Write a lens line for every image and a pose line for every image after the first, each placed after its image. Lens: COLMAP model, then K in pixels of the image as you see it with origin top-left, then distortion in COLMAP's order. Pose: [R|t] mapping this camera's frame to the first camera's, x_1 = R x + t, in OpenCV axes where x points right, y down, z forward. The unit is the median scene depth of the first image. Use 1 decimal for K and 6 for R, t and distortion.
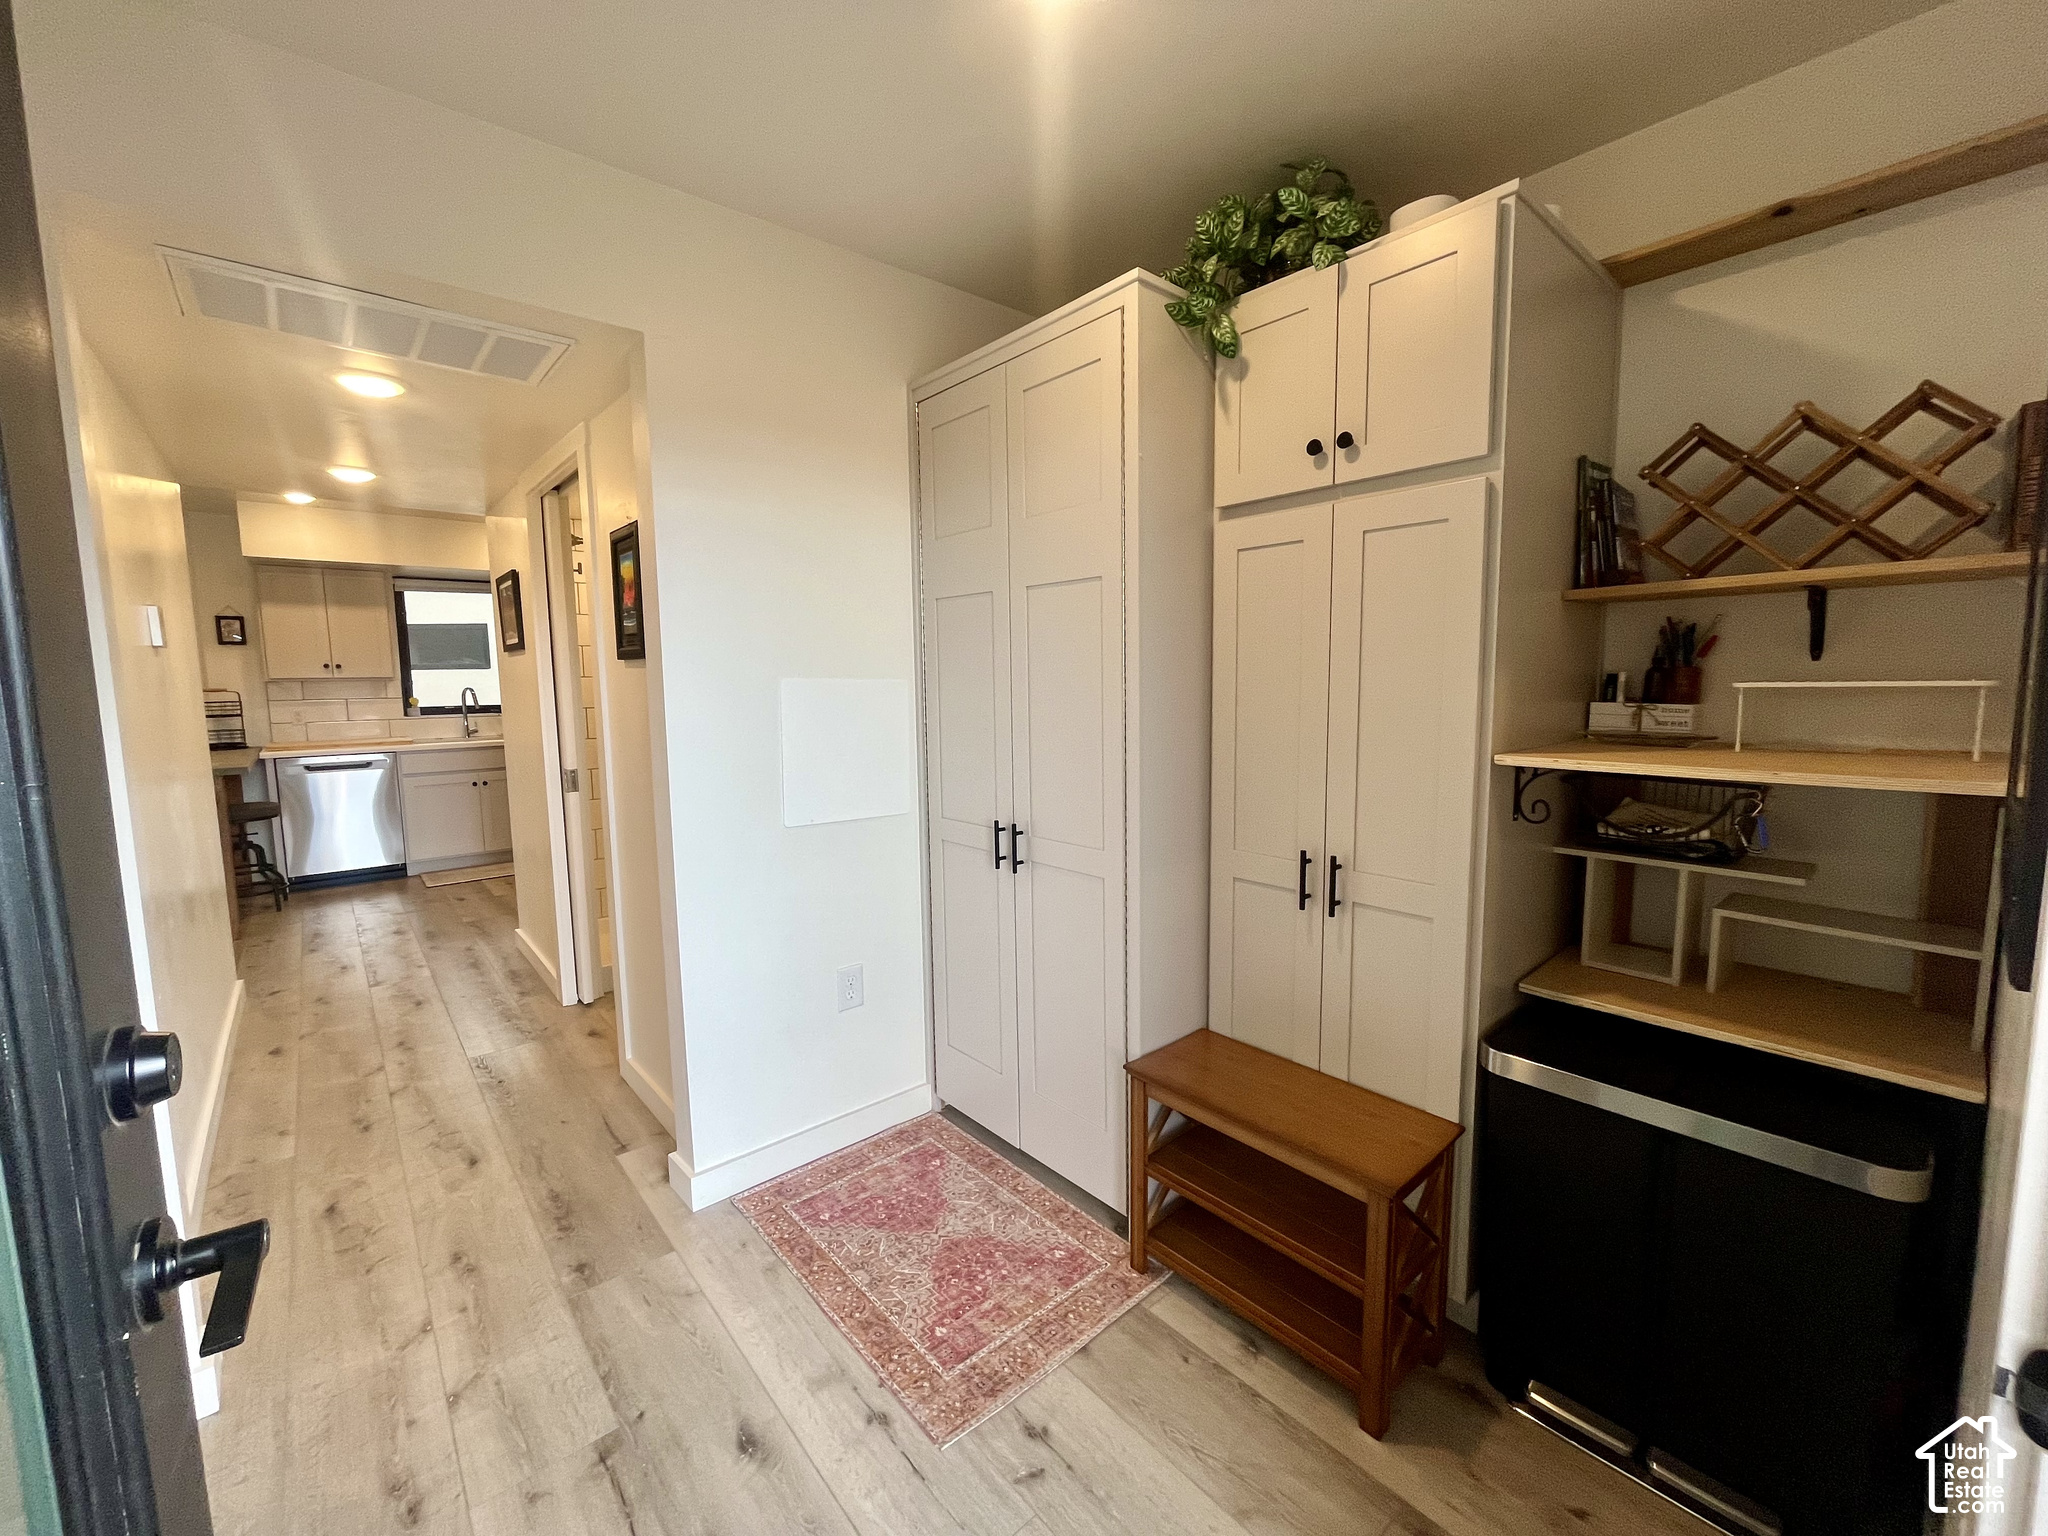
lens RADIAL K [[825.4, 0, 1024.7], [0, 825.4, 762.4], [0, 0, 1]] dist [-0.001964, -0.000548]
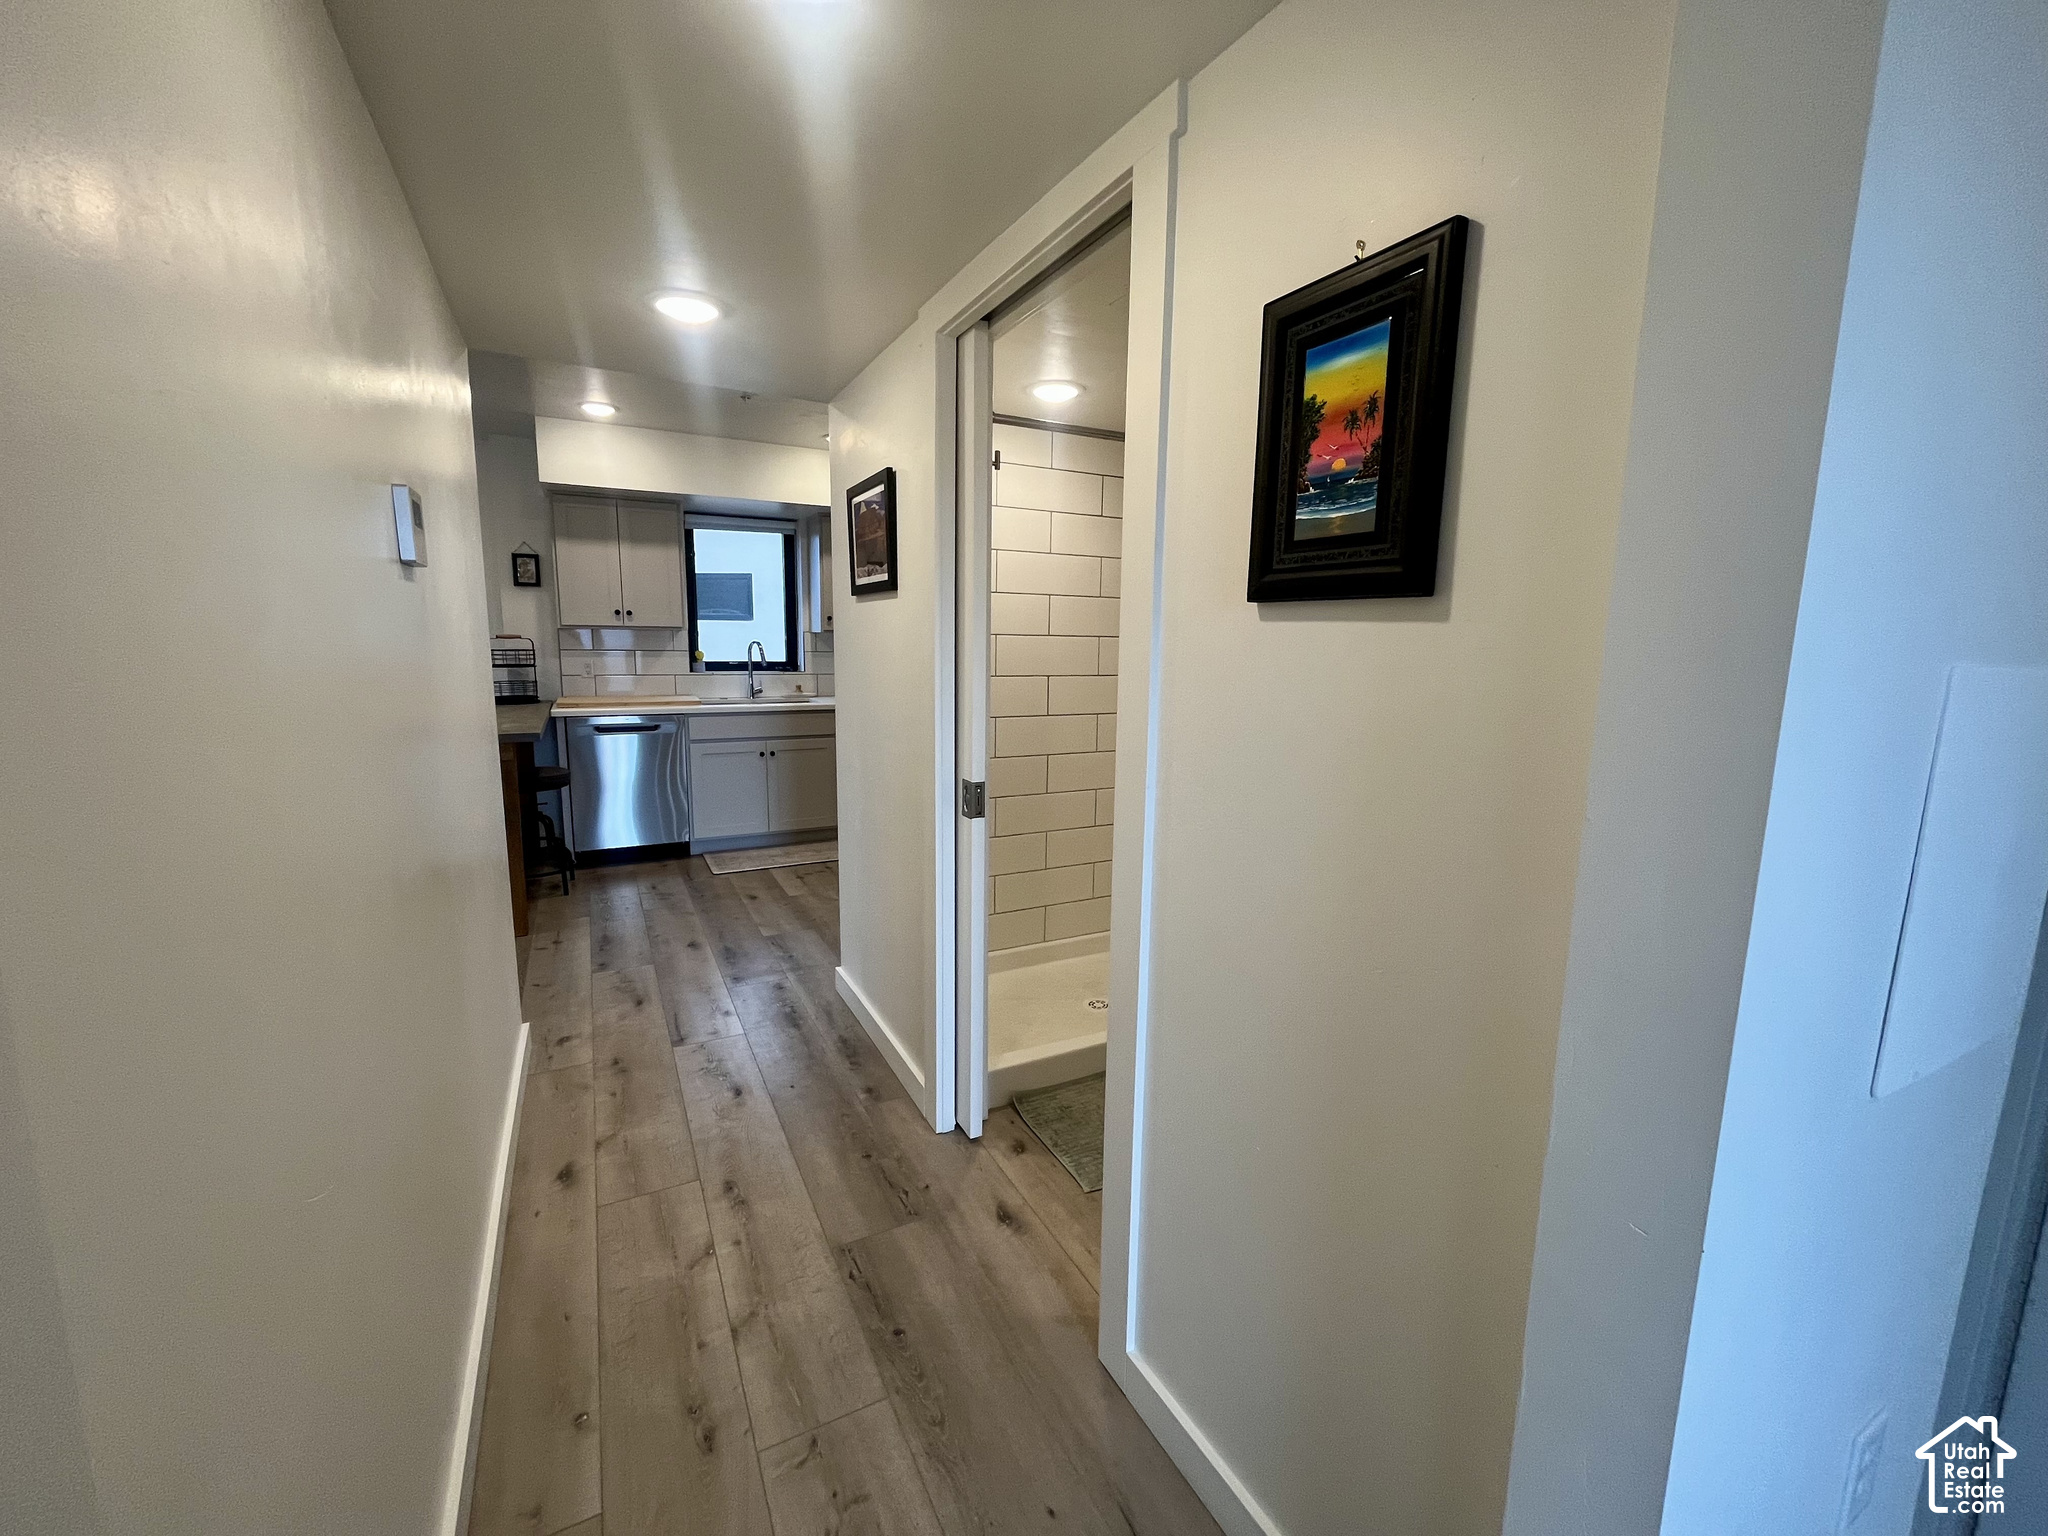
lens RADIAL K [[825.4, 0, 1024.7], [0, 825.4, 762.4], [0, 0, 1]] dist [-0.001964, -0.000548]
pose [[0.973782, 0.060724, -0.219229, -0.492624], [-0.050918, 0.997445, 0.050113, -0.052226], [0.221712, -0.037636, 0.974386, 0.517288]]
